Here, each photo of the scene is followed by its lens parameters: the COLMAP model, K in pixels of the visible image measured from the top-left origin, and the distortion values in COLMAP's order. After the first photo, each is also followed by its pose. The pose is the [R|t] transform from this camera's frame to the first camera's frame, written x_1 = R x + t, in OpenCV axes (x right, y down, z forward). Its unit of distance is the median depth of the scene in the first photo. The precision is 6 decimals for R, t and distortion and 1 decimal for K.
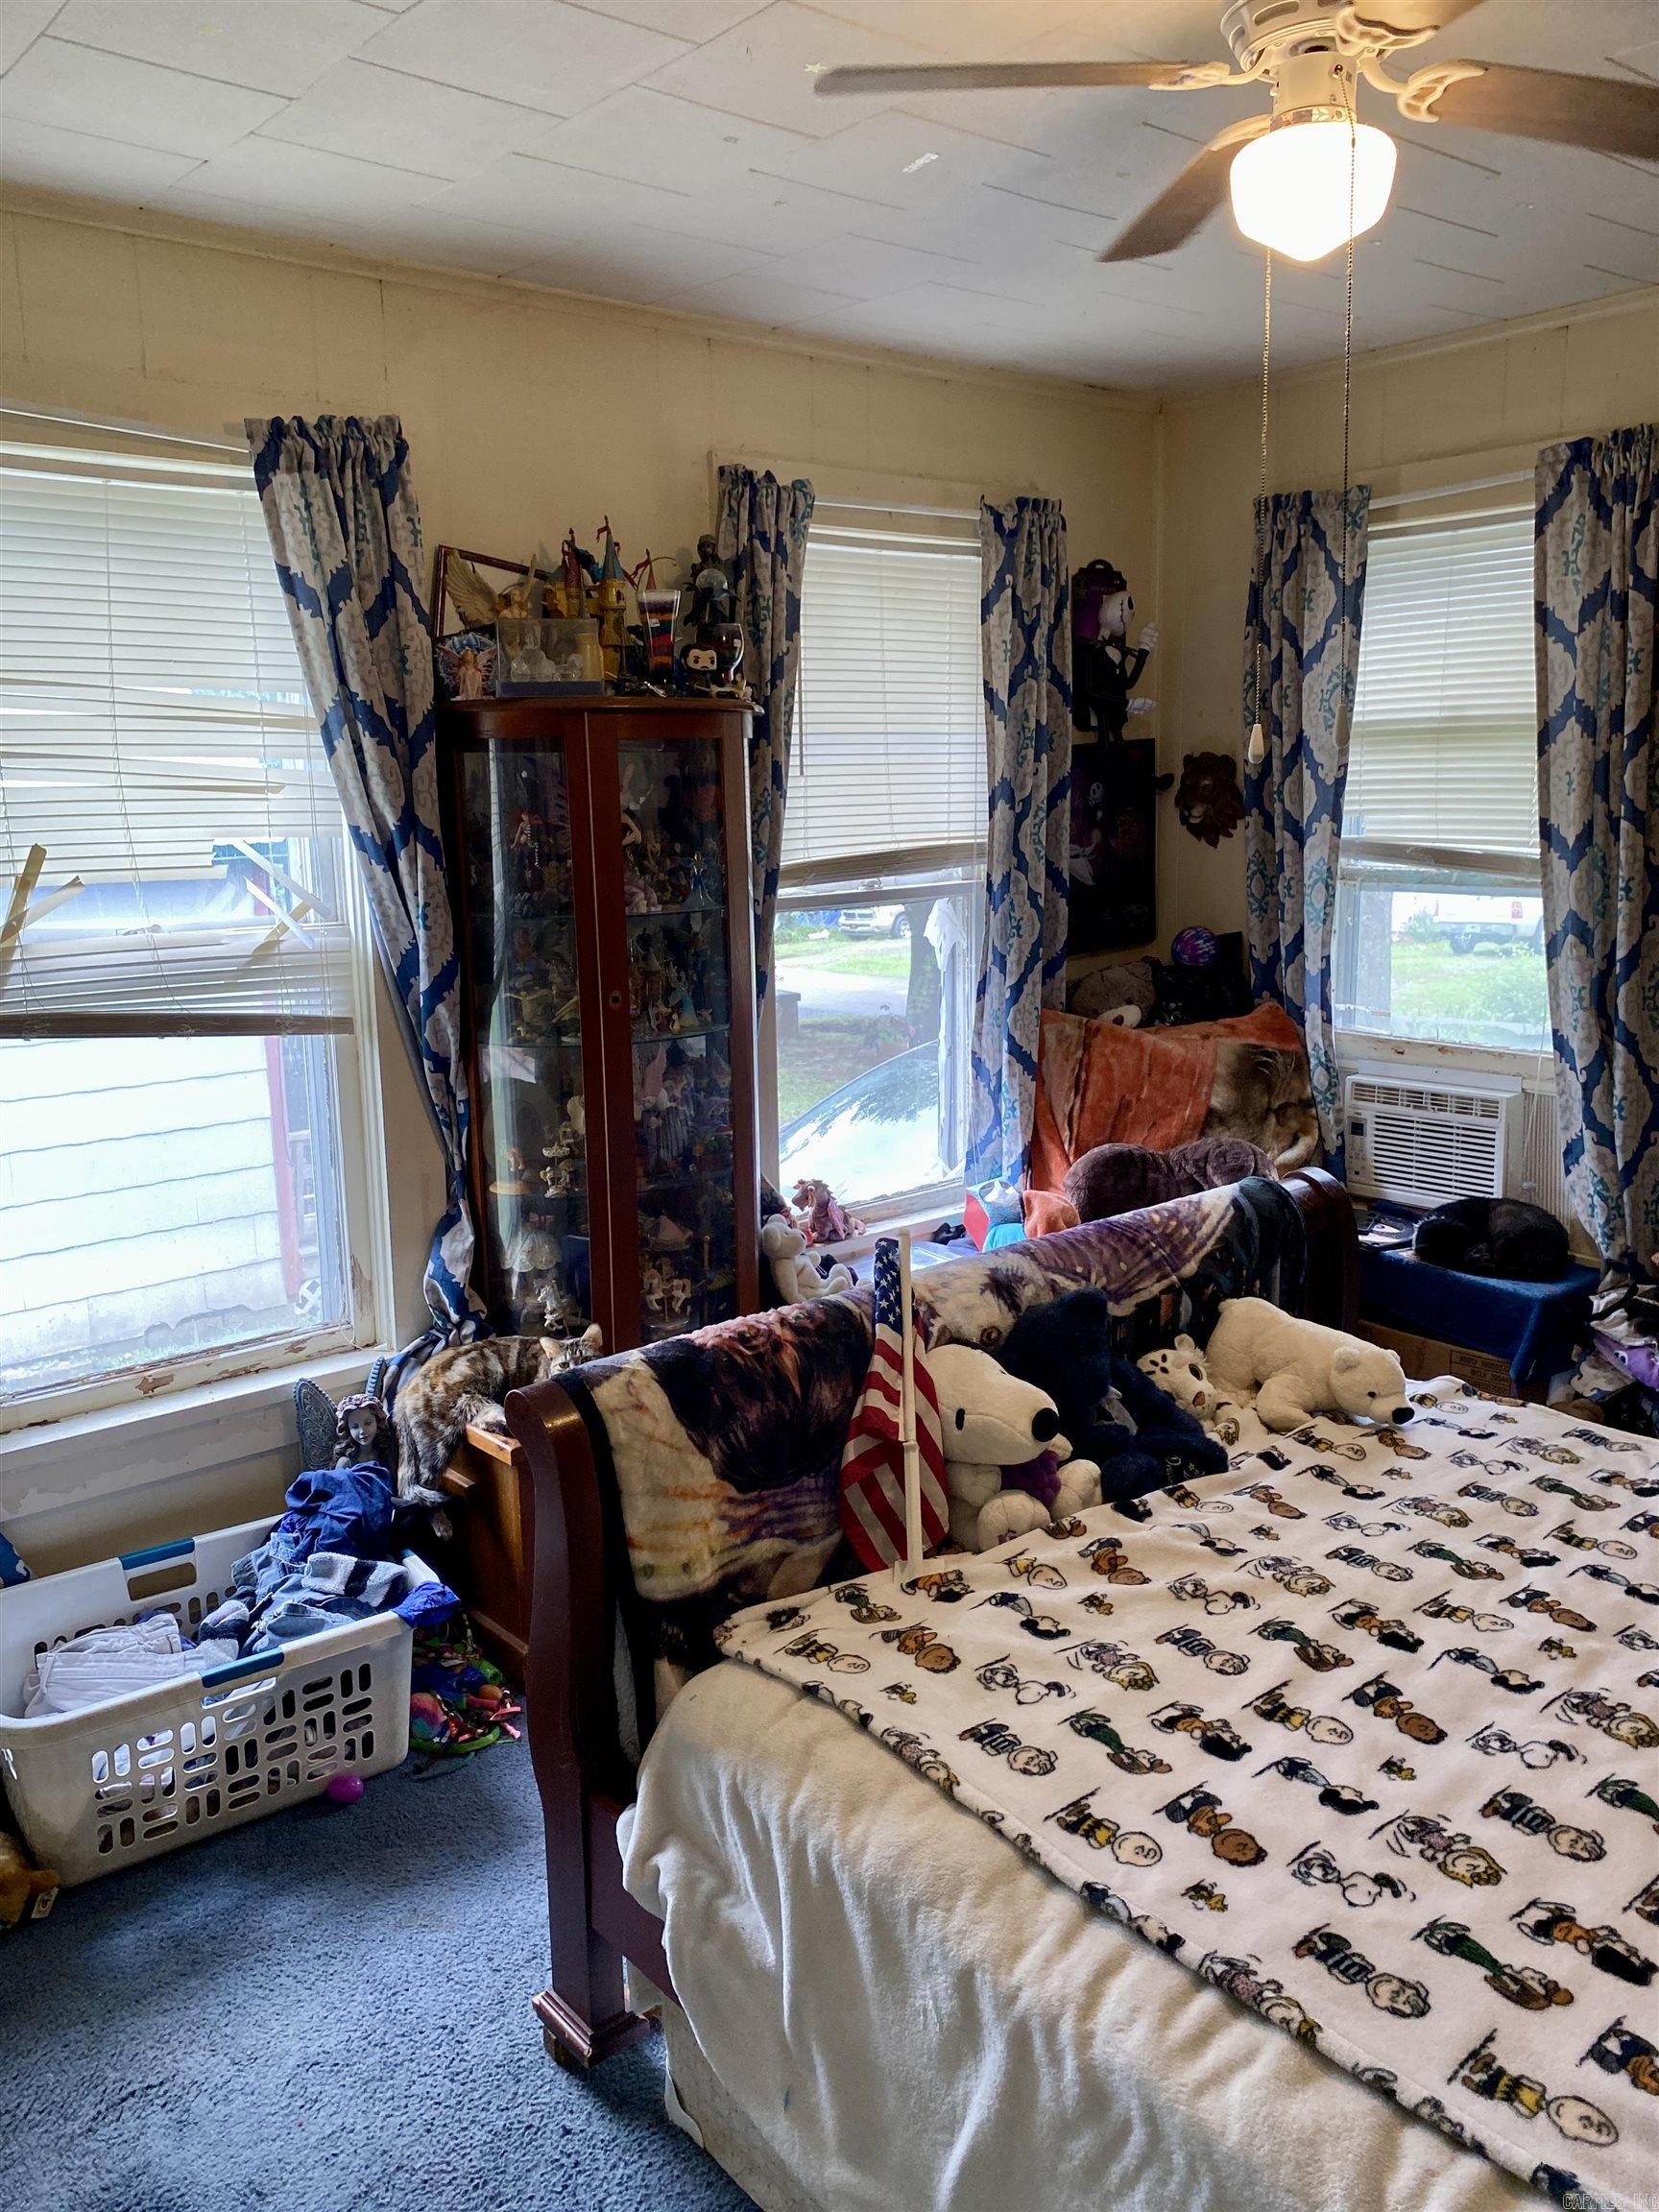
lens RADIAL K [[1676.1, 0, 830.6], [0, 1676.1, 1106.5], [0, 0, 1]] dist [0.052074, -0.081187]
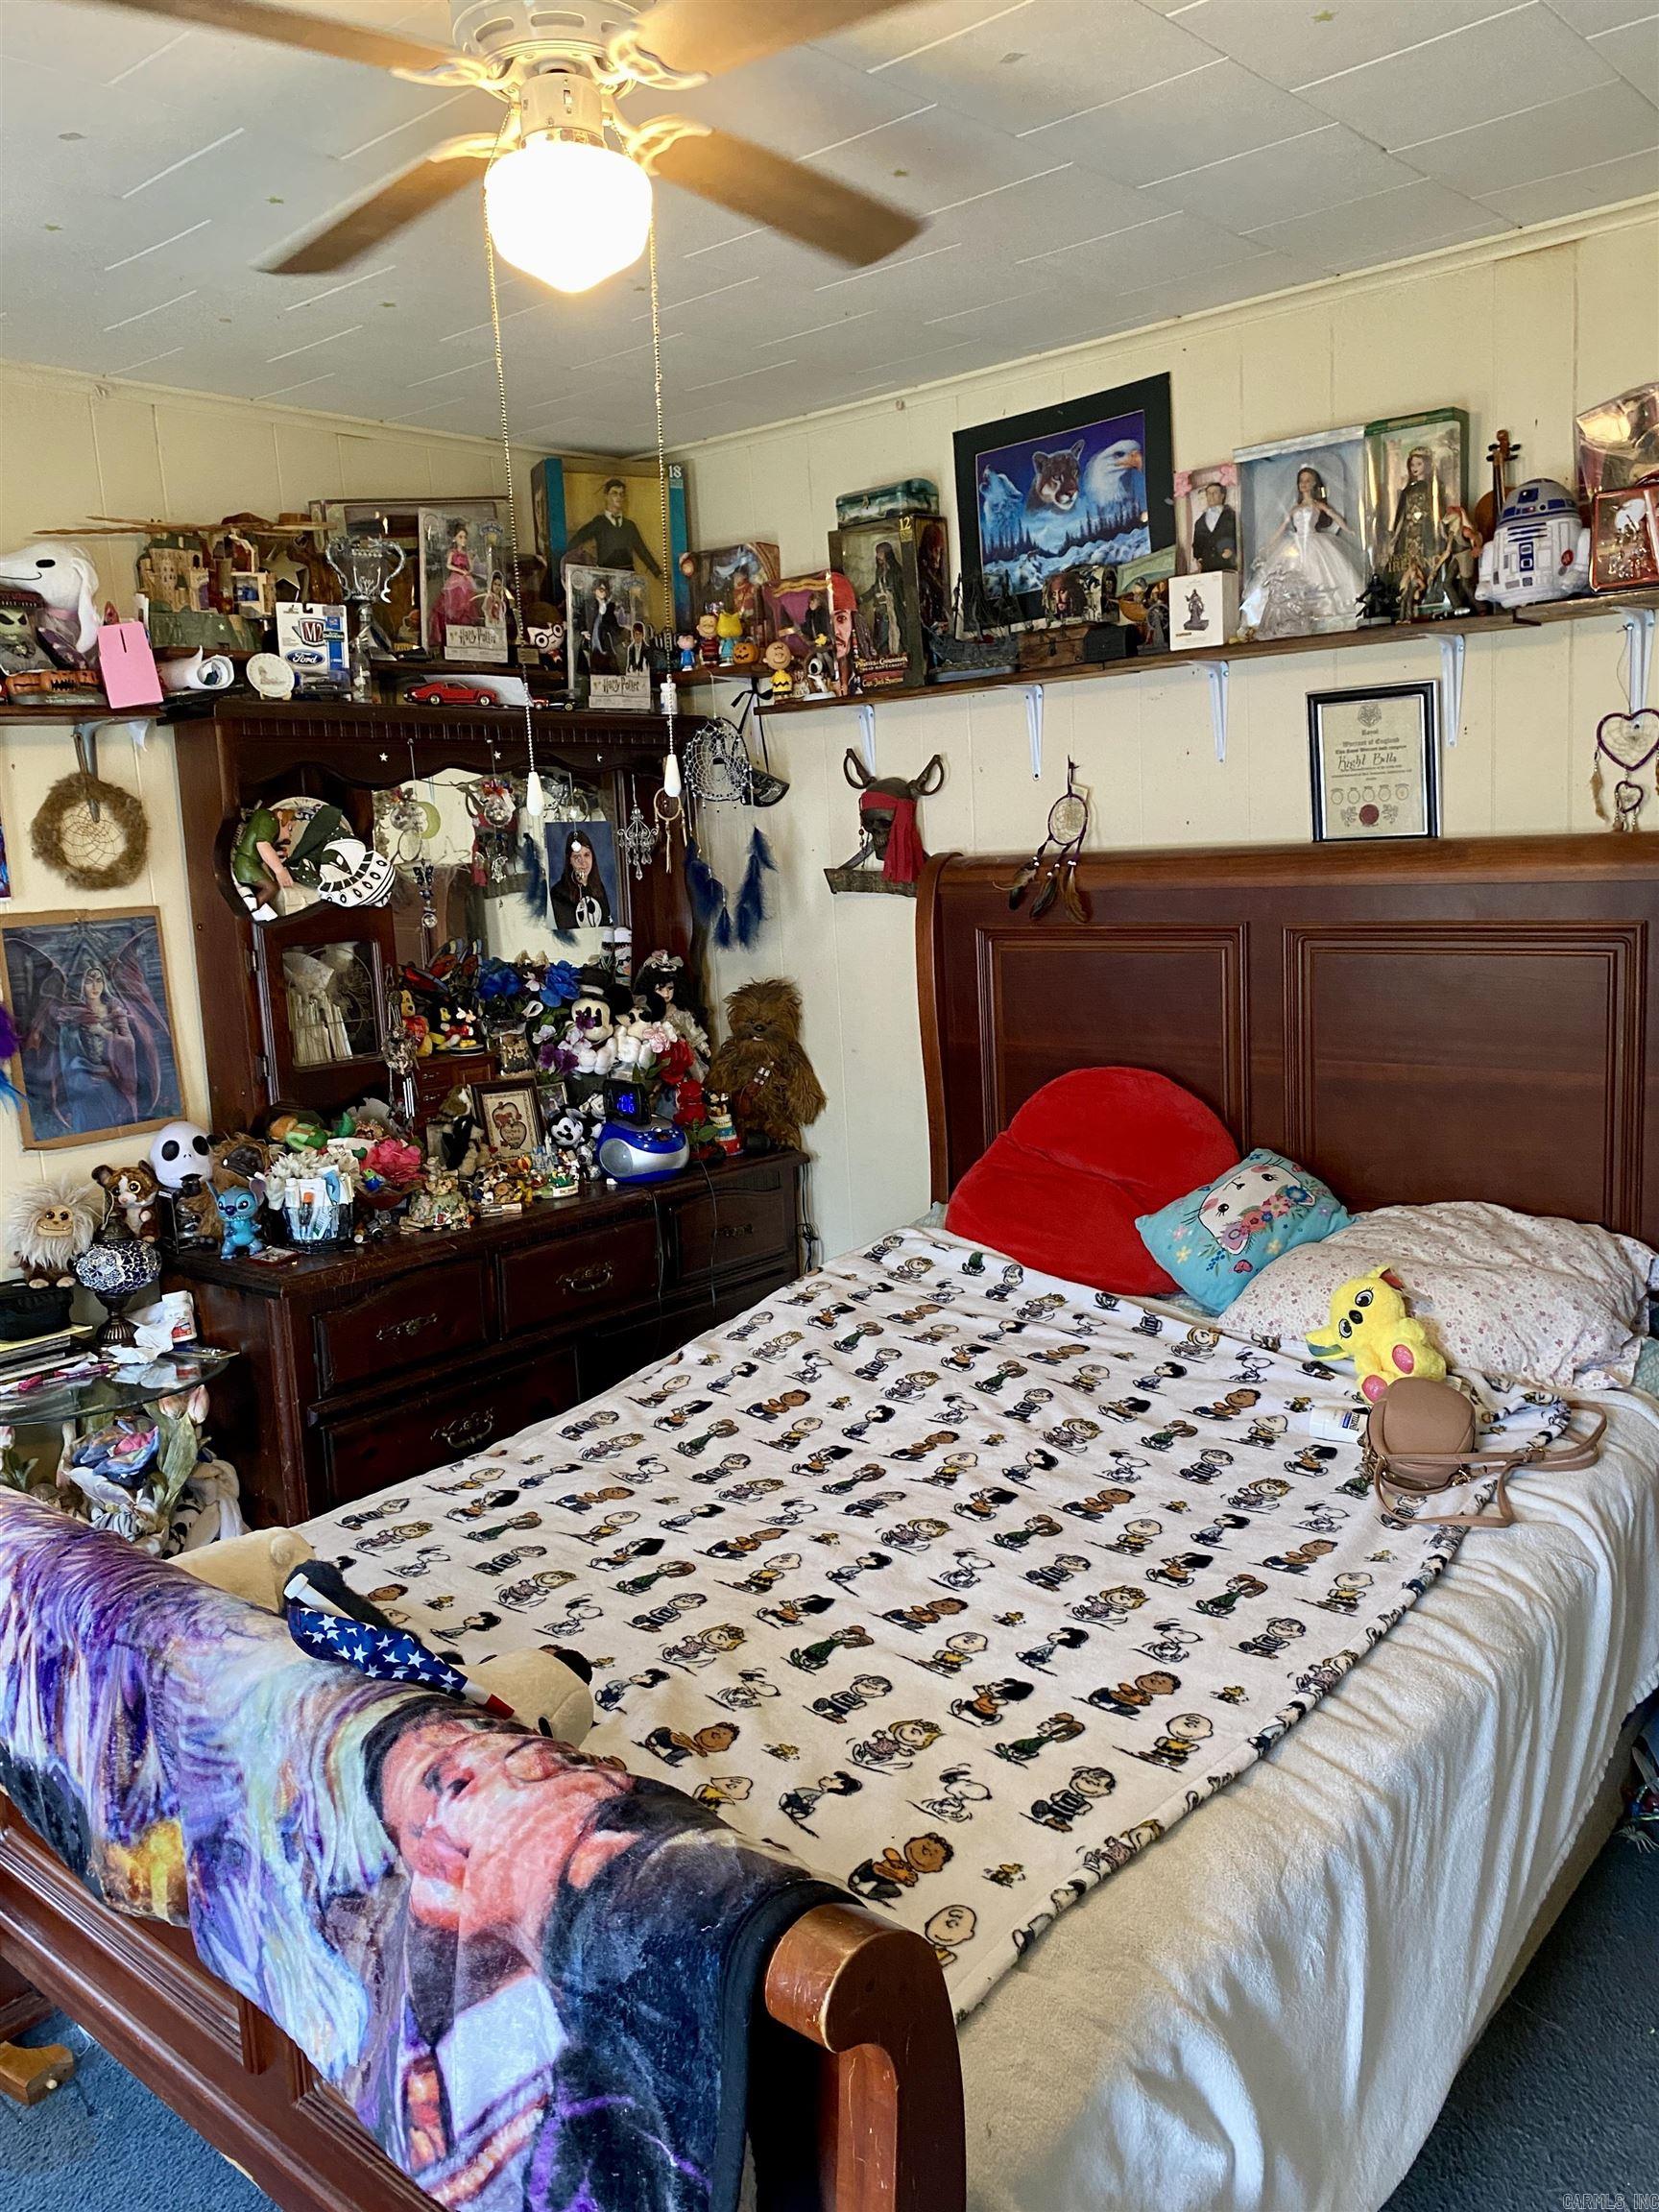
lens RADIAL K [[1676.1, 0, 829.1], [0, 1676.1, 1099.0], [0, 0, 1]] dist [0.052074, -0.081187]
pose [[-0.175915, -0.127185, 0.976155, -0.752834], [0.245599, 0.954591, 0.168636, -0.195166], [-0.953276, 0.269408, -0.136691, 1.150778]]
